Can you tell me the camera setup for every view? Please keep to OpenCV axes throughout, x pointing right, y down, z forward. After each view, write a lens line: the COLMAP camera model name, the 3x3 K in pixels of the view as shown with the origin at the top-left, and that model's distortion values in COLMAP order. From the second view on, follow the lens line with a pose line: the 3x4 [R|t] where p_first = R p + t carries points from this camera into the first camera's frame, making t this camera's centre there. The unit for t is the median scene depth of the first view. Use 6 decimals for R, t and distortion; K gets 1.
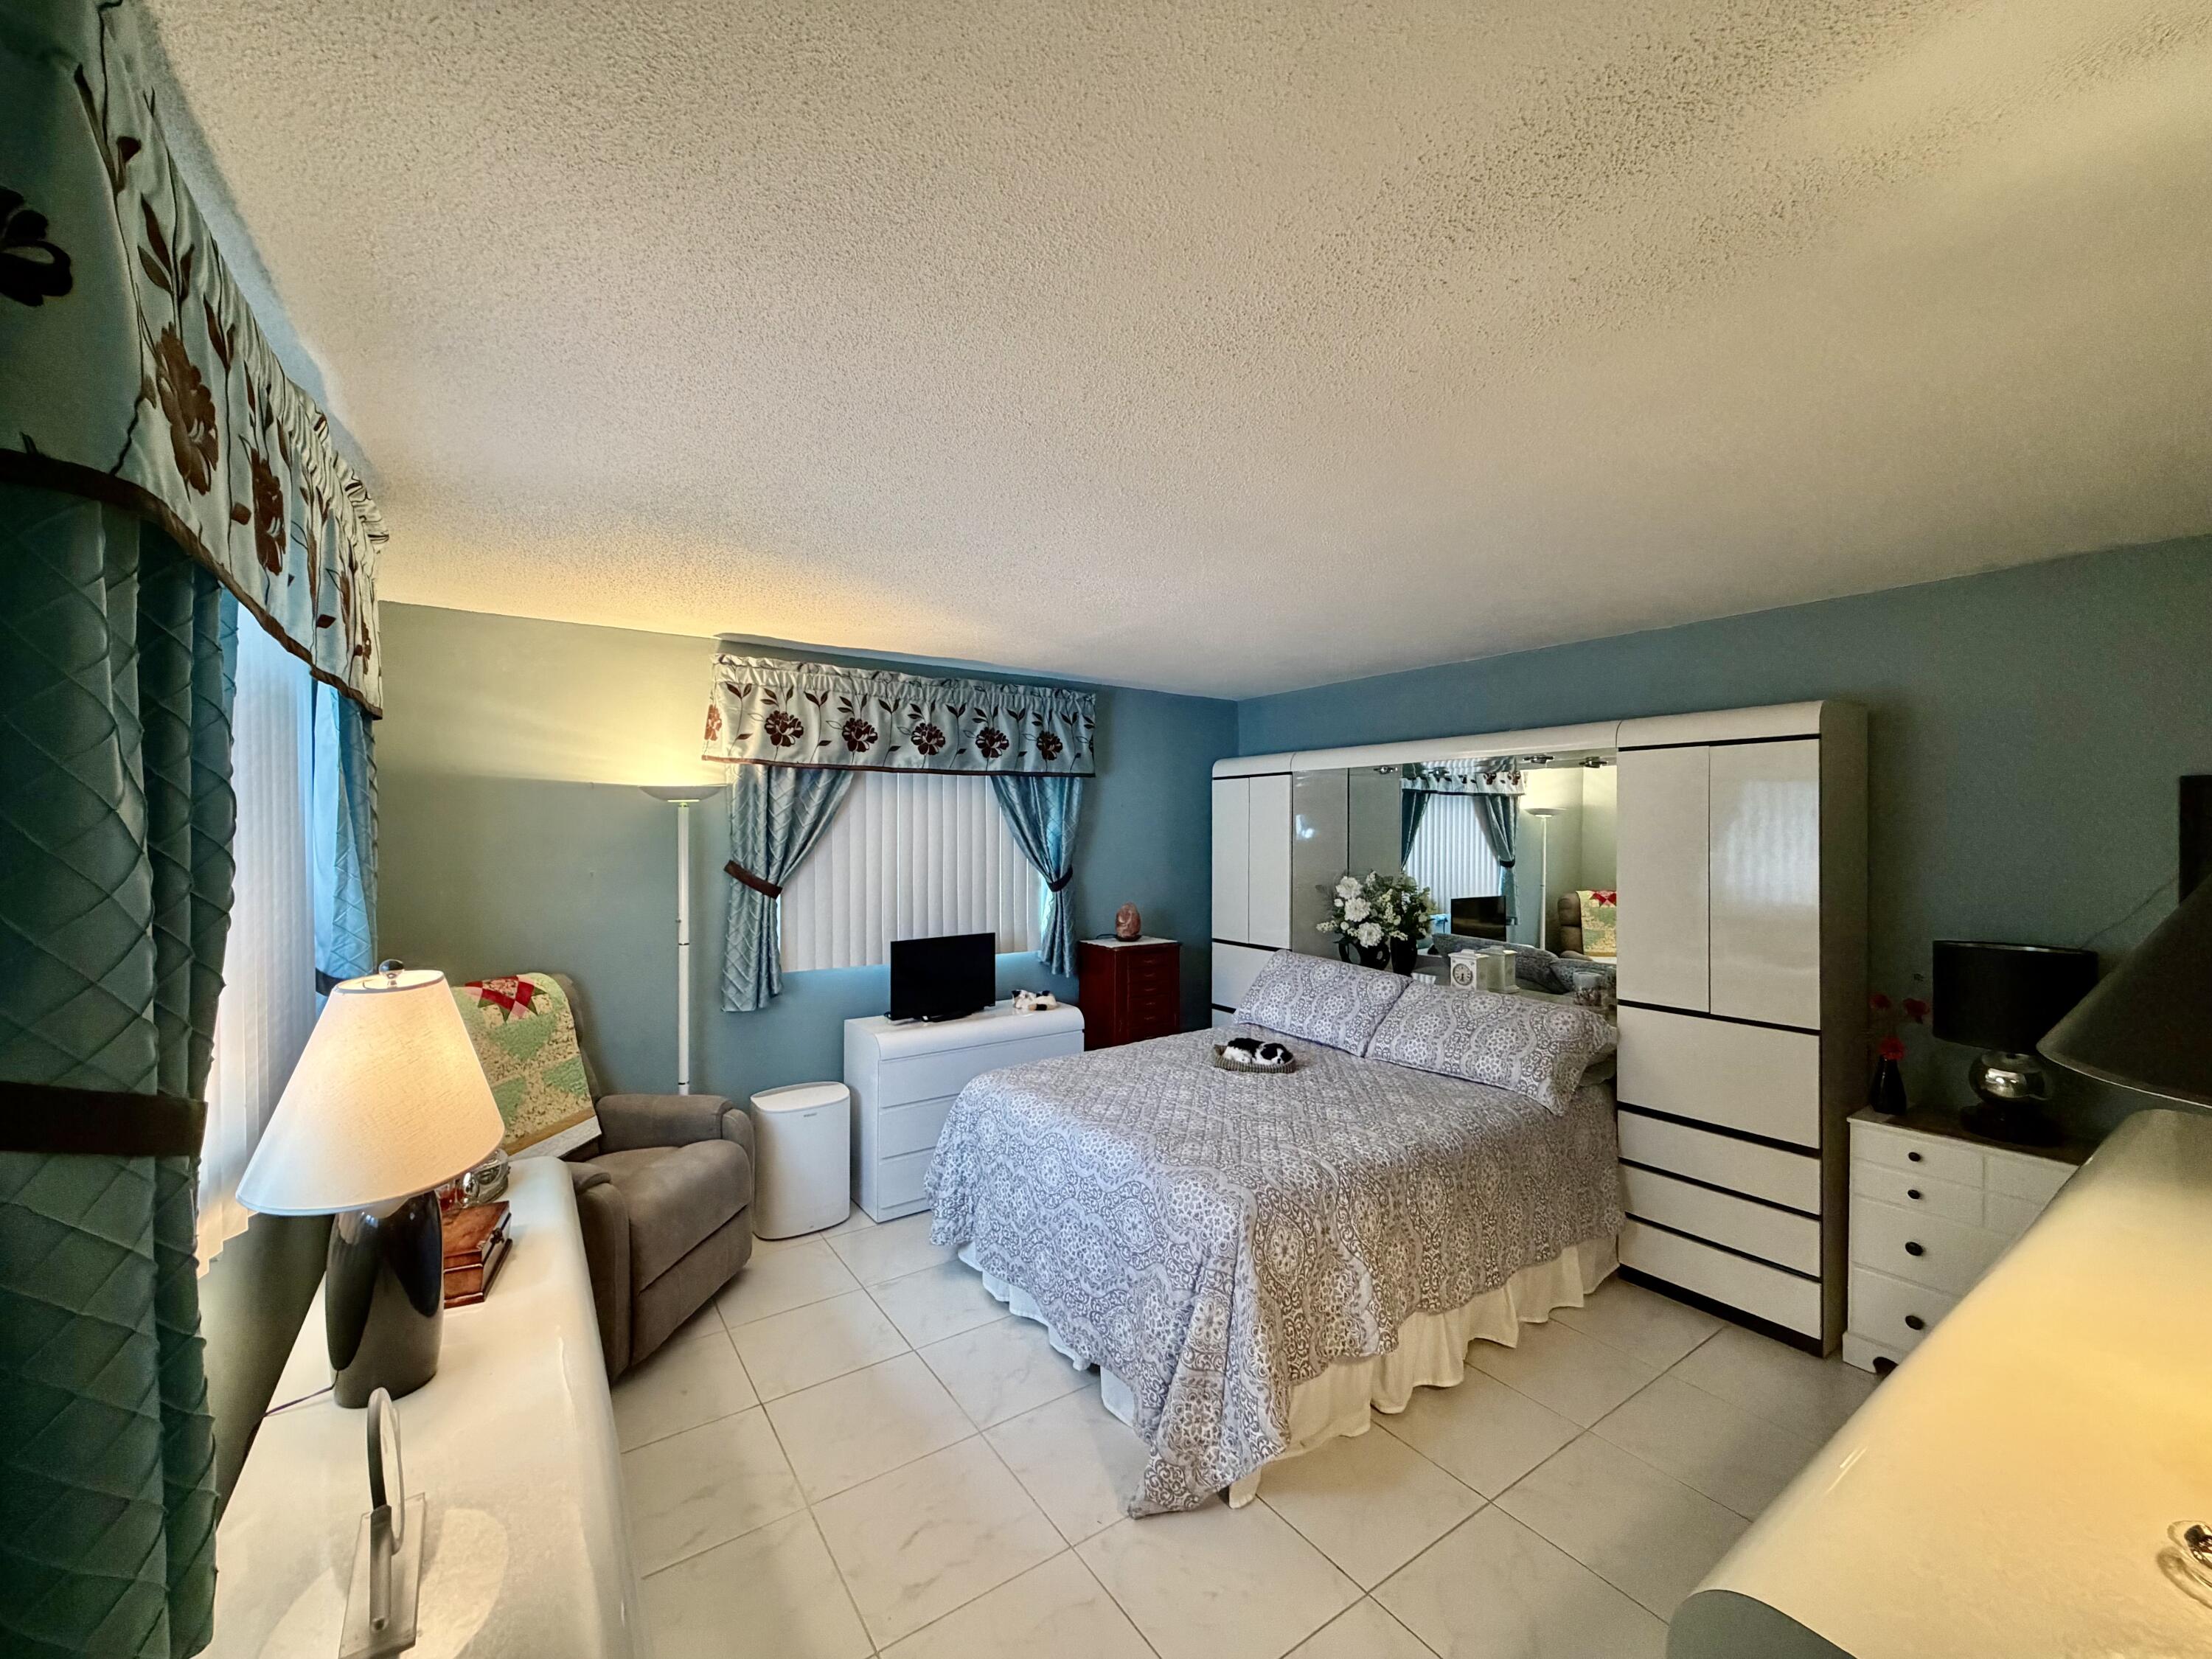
lens RADIAL K [[882.7, 0, 1098.8], [0, 882.7, 833.3], [0, 0, 1]] dist [-0.001845, 0.000310]
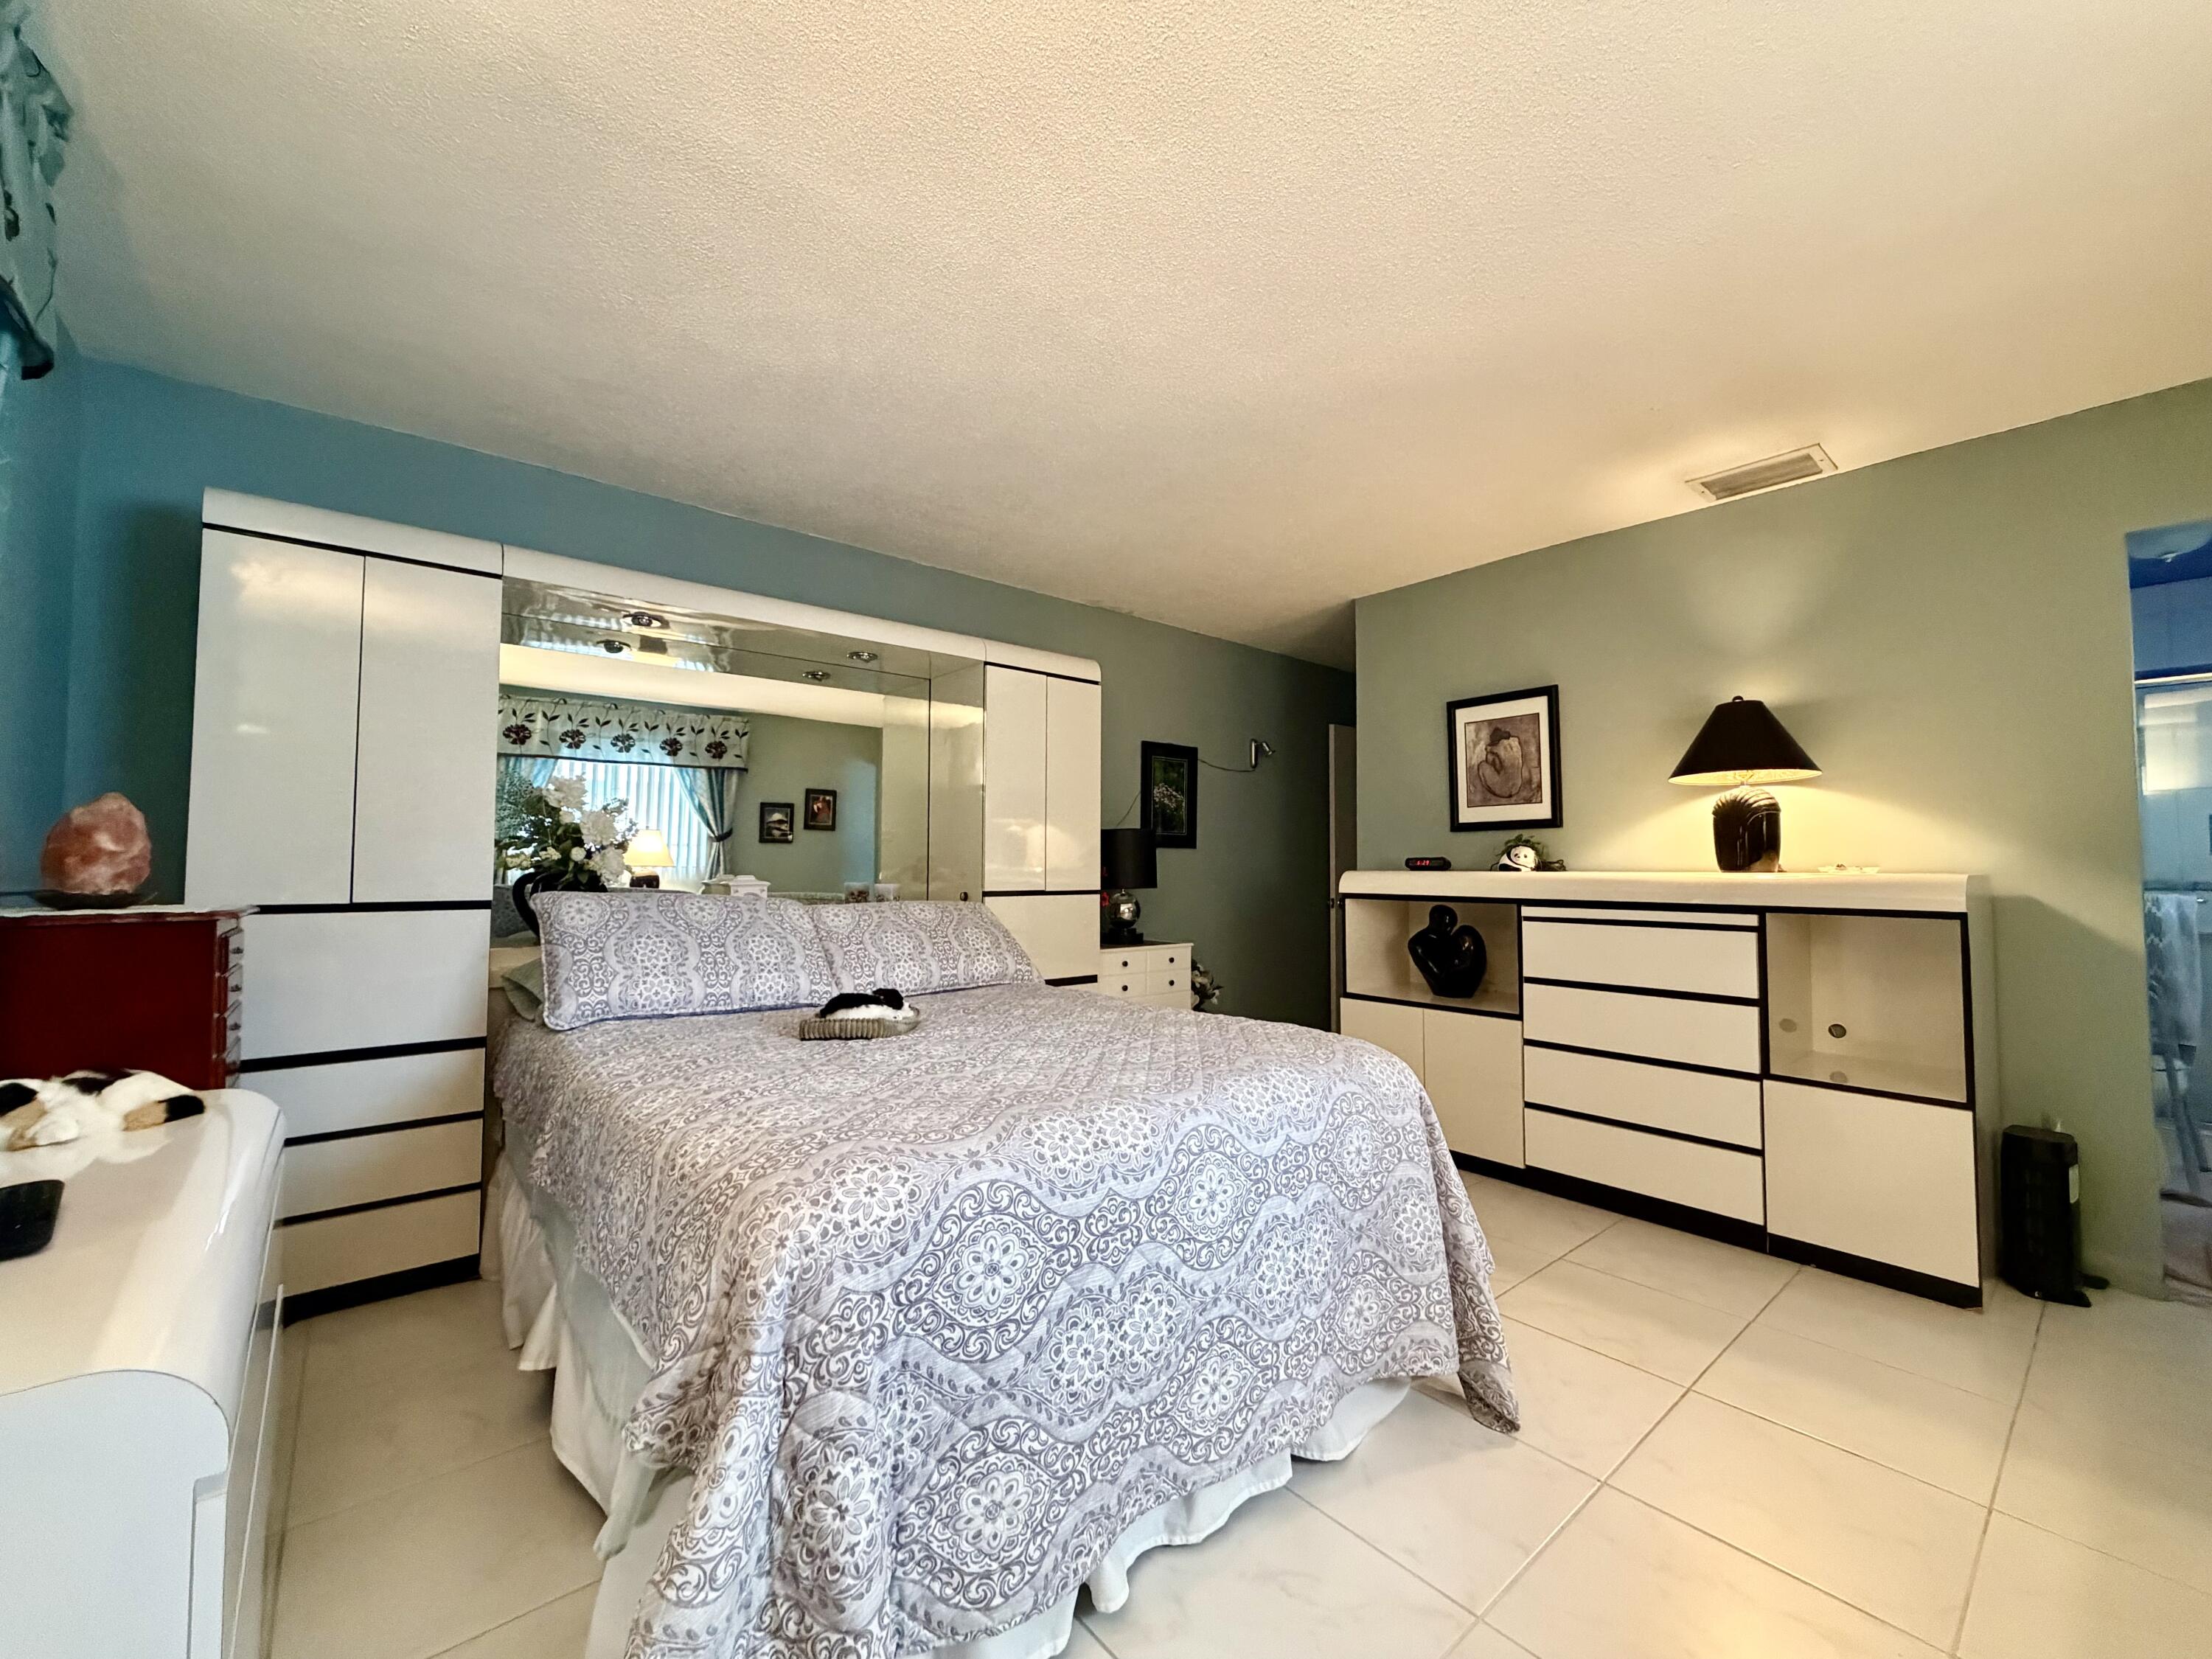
lens RADIAL K [[882.7, 0, 1094.0], [0, 882.7, 825.2], [0, 0, 1]] dist [-0.001845, 0.000310]
pose [[-0.095209, 0.048433, 0.994278, -0.575885], [-0.001940, 0.998805, -0.048839, 0.181211], [-0.995455, -0.006579, -0.095001, 1.099713]]
